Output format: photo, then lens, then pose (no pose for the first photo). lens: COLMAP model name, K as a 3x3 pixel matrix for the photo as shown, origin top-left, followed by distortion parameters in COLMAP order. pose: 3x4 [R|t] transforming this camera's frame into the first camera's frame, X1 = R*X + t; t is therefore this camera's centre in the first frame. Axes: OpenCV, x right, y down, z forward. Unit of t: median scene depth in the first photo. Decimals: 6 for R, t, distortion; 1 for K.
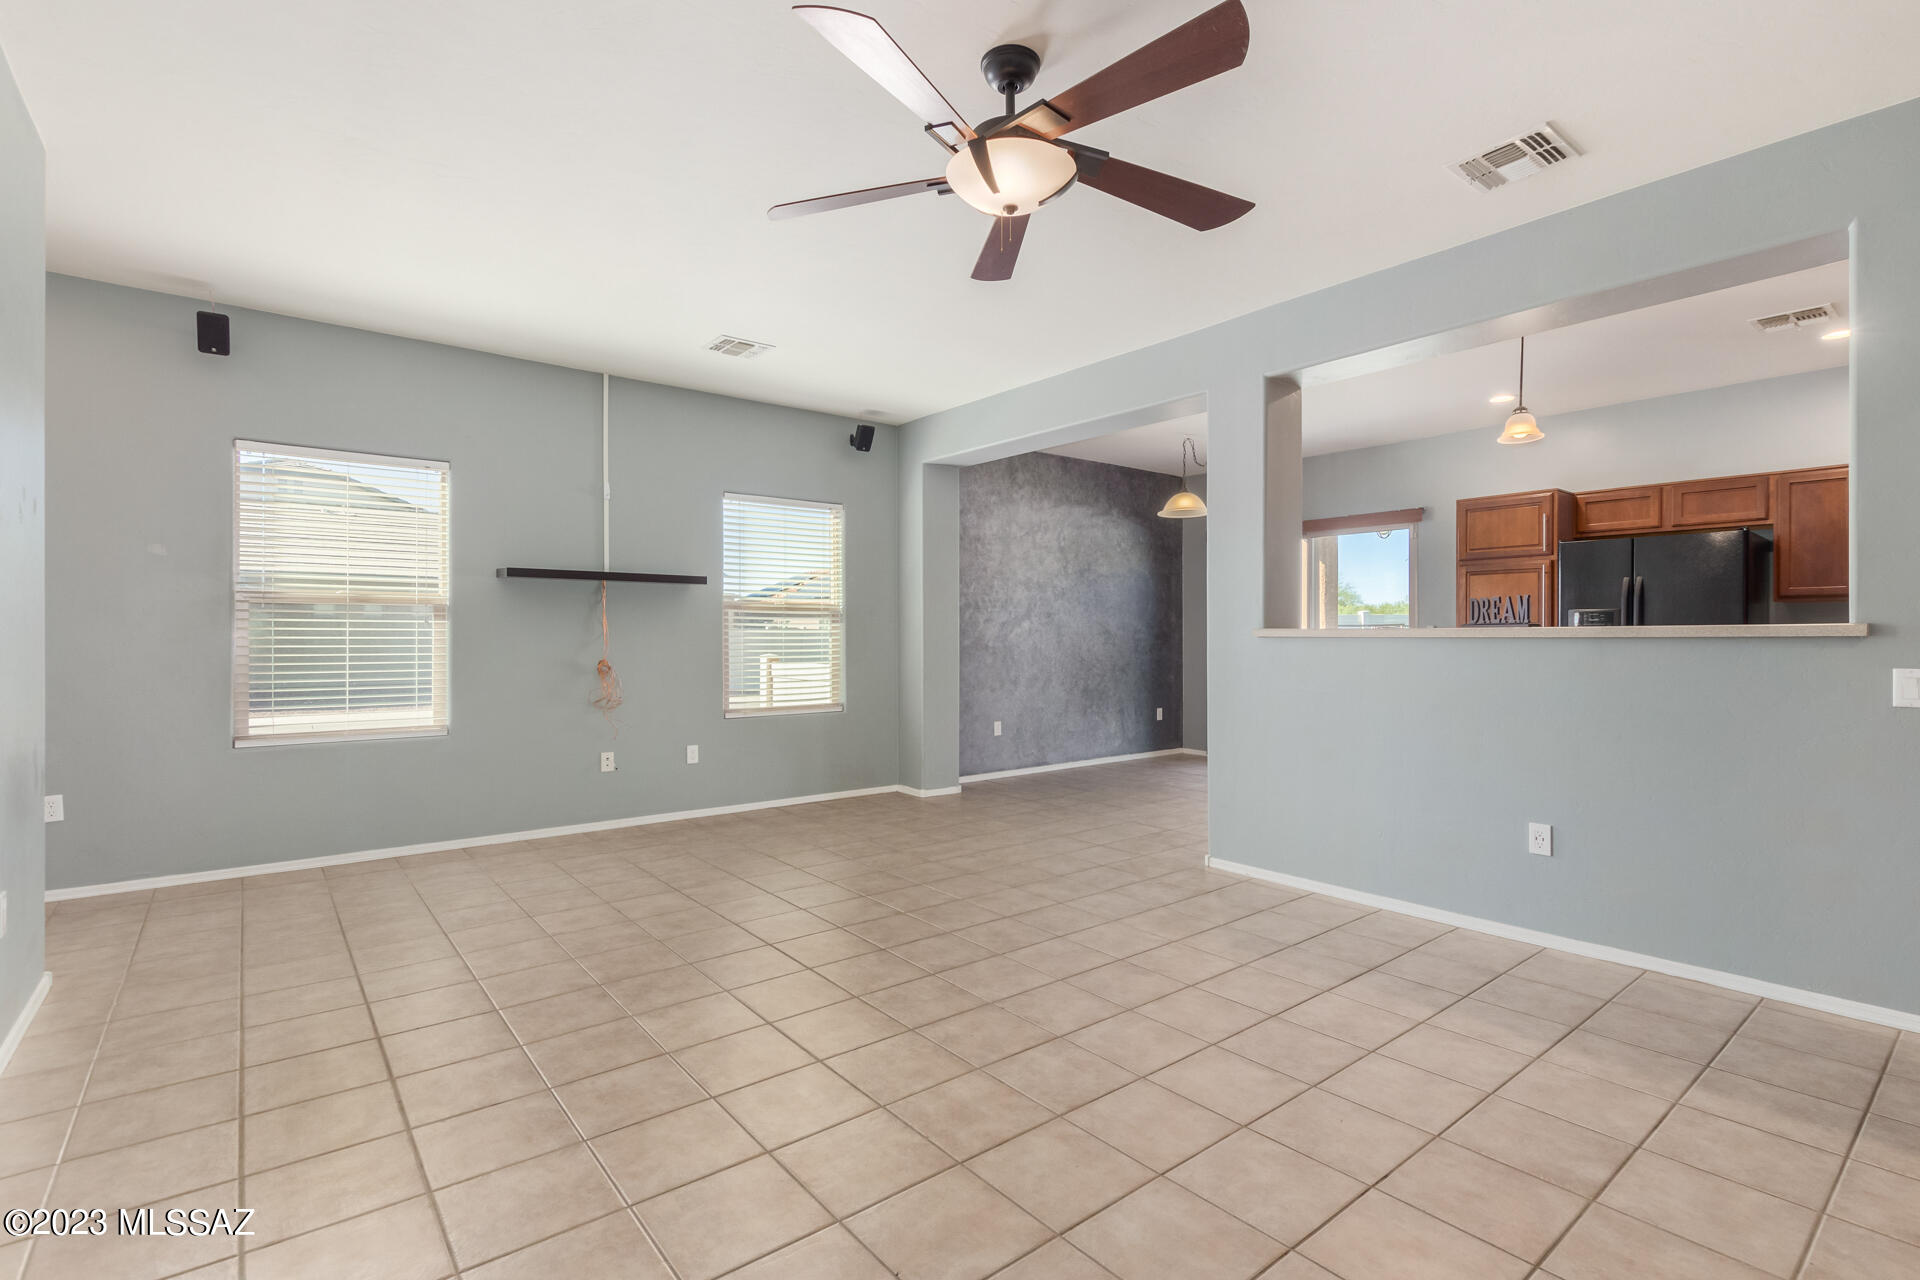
lens RADIAL K [[891.2, 0, 965.7], [0, 891.2, 639.9], [0, 0, 1]] dist [0.000631, 0.000107]
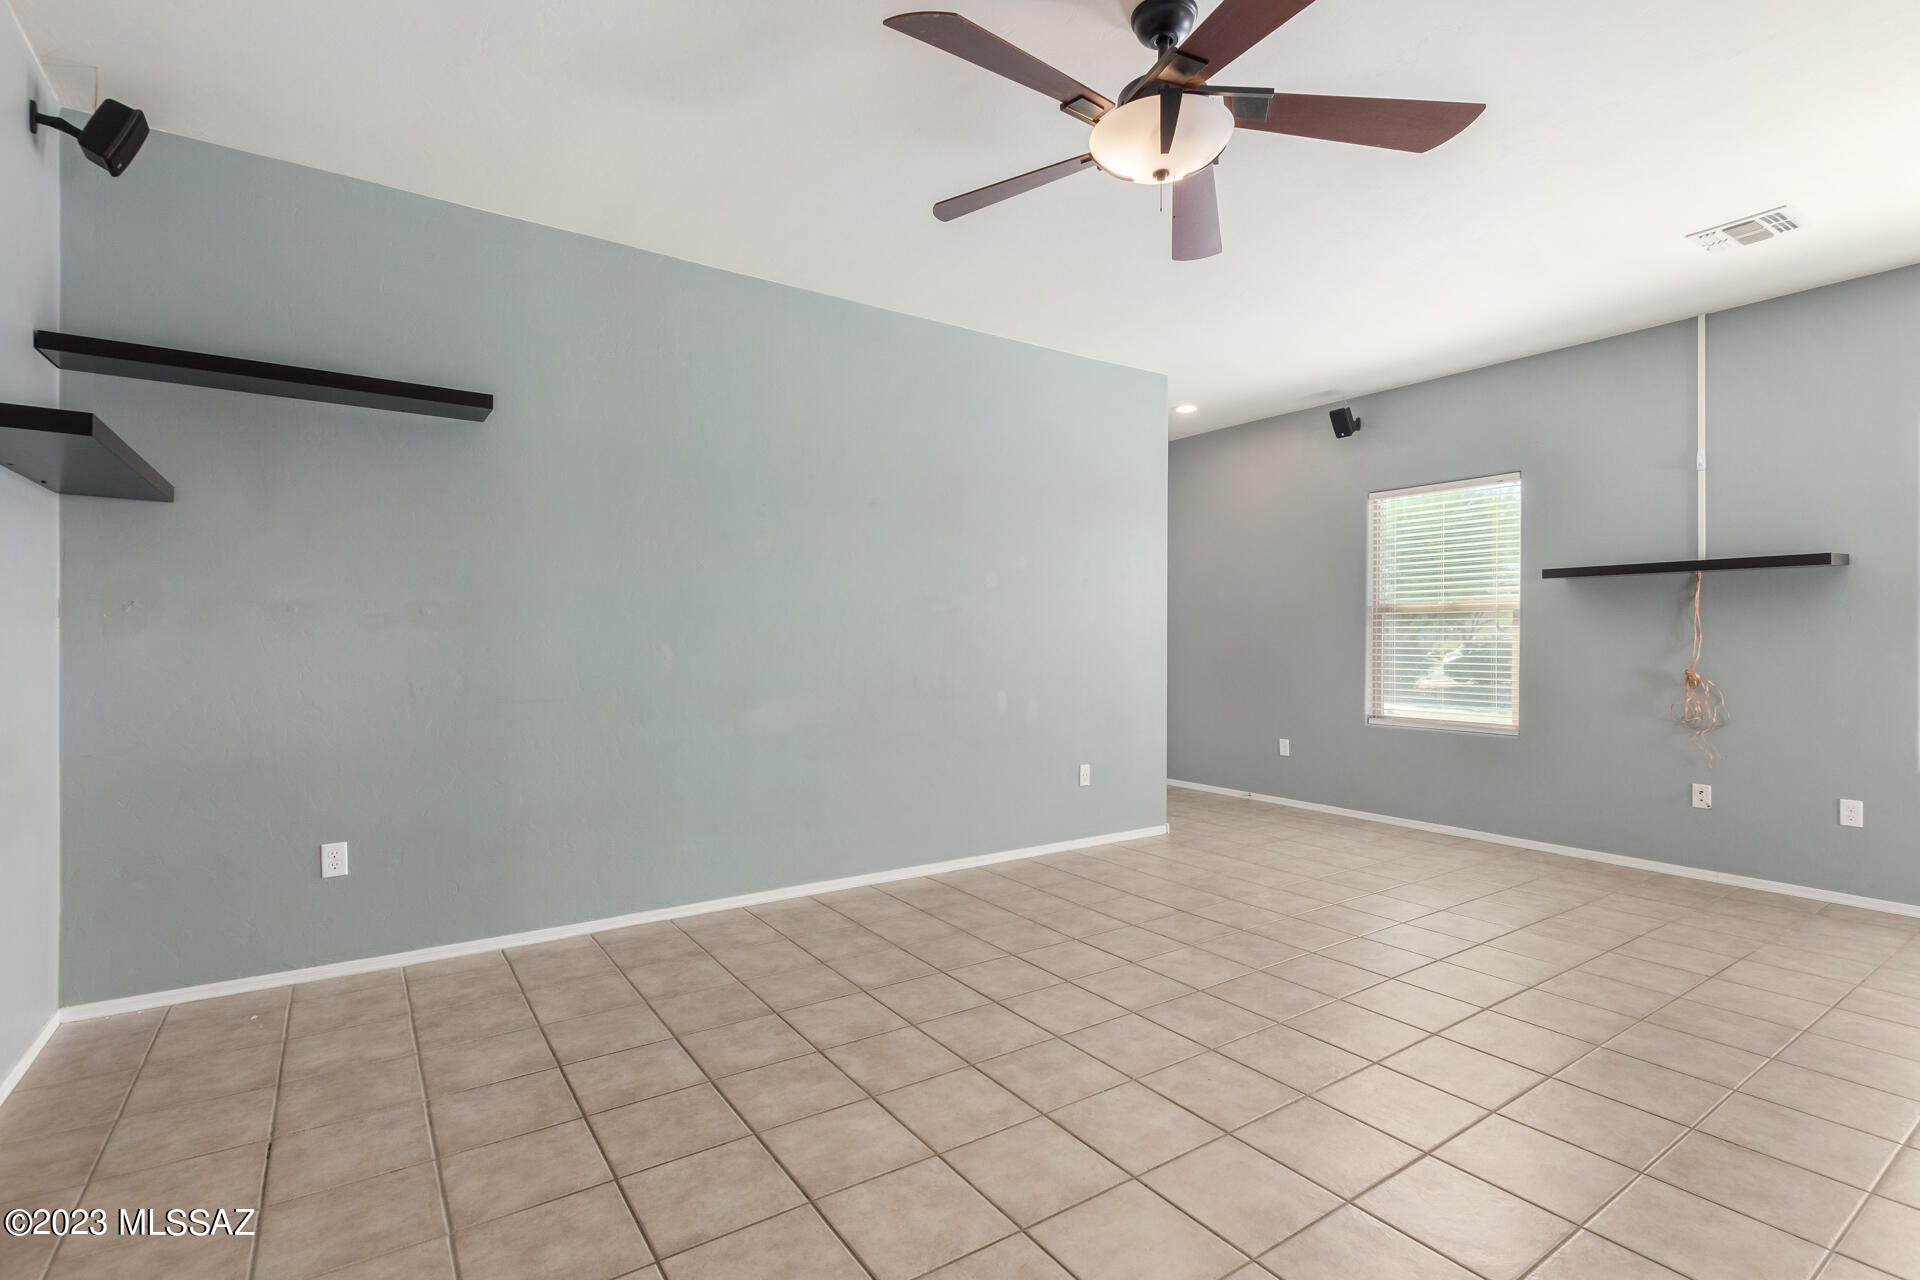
lens RADIAL K [[891.2, 0, 965.7], [0, 891.2, 639.9], [0, 0, 1]] dist [0.000631, 0.000107]
pose [[-0.072946, -0.002866, -0.997332, 0.615515], [-0.006532, 0.999976, -0.002396, 0.002877], [0.997314, 0.006340, -0.072963, 0.544081]]
